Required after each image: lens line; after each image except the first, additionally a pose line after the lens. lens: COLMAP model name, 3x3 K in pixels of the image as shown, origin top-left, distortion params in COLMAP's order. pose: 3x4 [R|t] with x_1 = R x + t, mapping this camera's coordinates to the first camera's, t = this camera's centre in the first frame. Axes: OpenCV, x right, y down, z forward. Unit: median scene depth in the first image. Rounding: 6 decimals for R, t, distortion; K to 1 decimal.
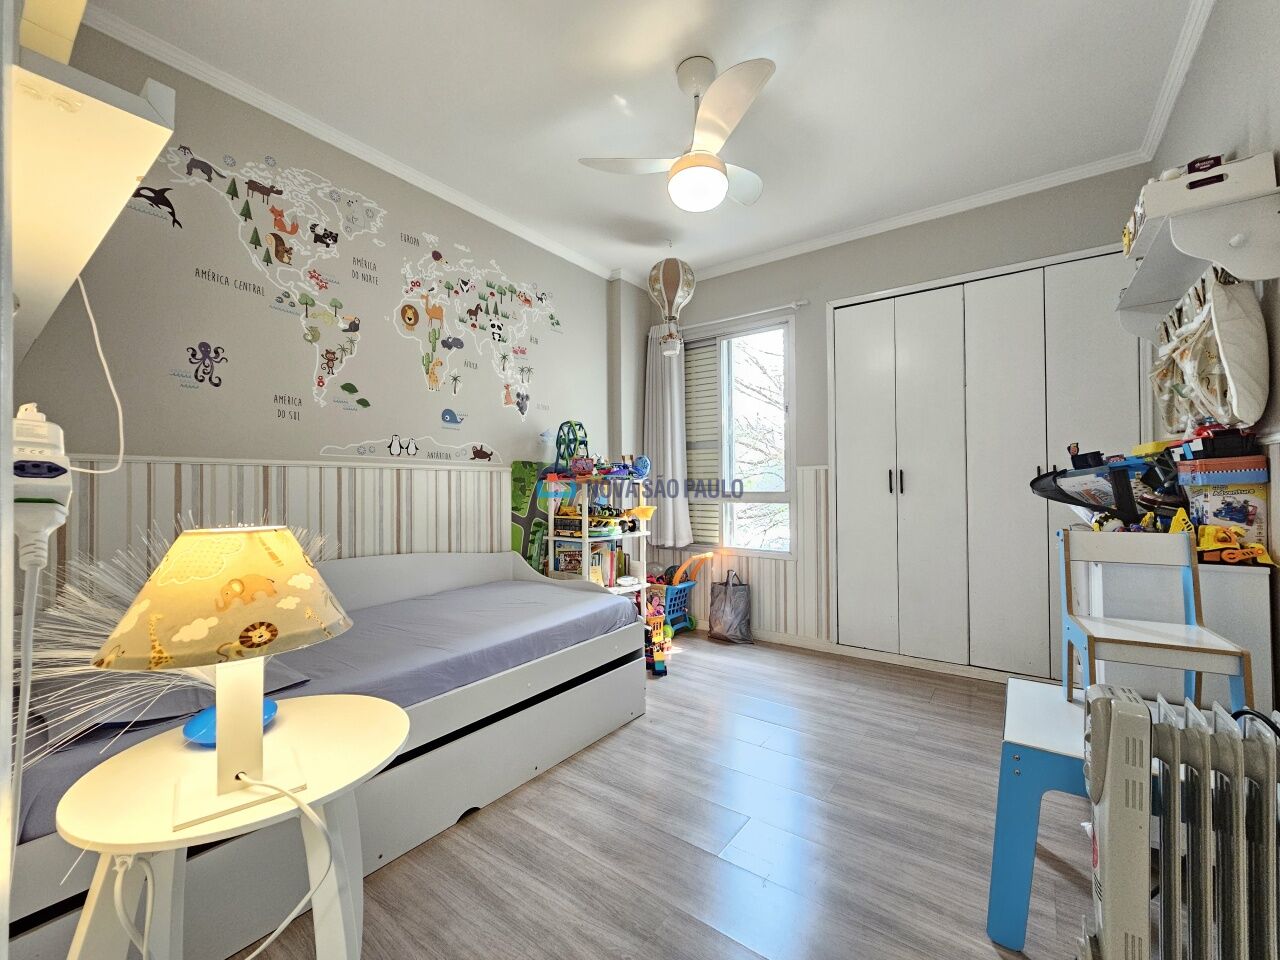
lens RADIAL K [[518.8, 0, 638.5], [0, 518.8, 481.9], [0, 0, 1]] dist [-0.001356, -0.000056]
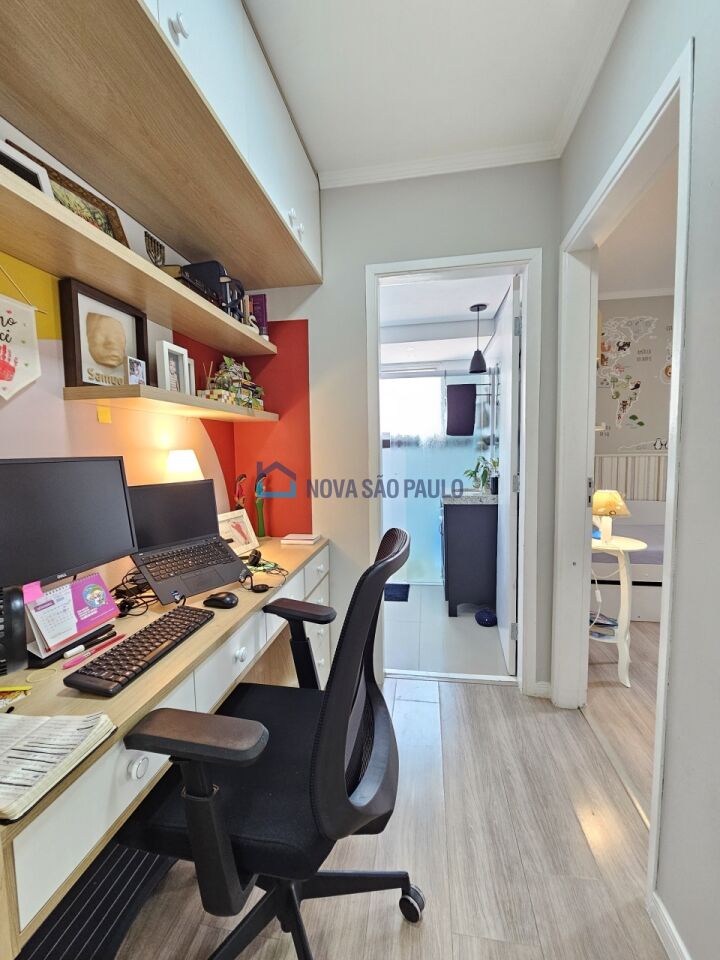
lens RADIAL K [[389.1, 0, 363.9], [0, 389.1, 480.4], [0, 0, 1]] dist [-0.001356, -0.000056]
pose [[0.445823, 0.066918, -0.892616, 0.365274], [0.023829, 0.995961, 0.086567, -0.095505], [0.894804, -0.059863, 0.442428, -0.666533]]
